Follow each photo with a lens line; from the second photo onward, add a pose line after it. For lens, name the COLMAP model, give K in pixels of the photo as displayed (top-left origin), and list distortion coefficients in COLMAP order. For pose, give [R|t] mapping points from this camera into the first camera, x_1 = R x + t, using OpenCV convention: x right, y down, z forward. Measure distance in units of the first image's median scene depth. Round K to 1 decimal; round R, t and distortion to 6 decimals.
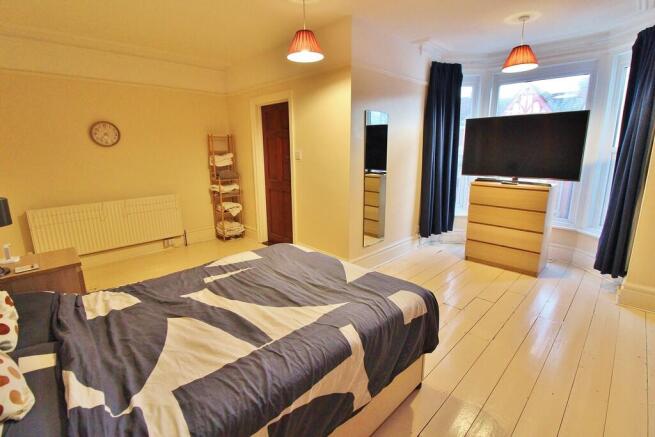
lens RADIAL K [[304.5, 0, 330.8], [0, 304.5, 213.0], [0, 0, 1]] dist [0.001768, -0.012640]
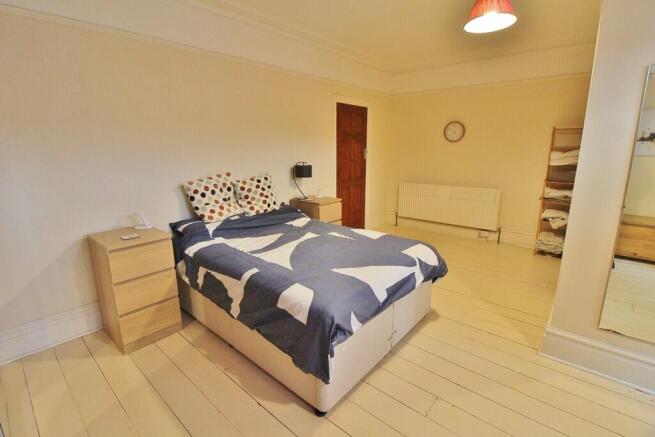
lens RADIAL K [[304.5, 0, 330.8], [0, 304.5, 213.0], [0, 0, 1]] dist [0.001768, -0.012640]
pose [[0.081630, 0.216303, -0.972908, 0.508685], [-0.208111, 0.958347, 0.195605, -0.079757], [0.974693, 0.186506, 0.123245, 0.410732]]
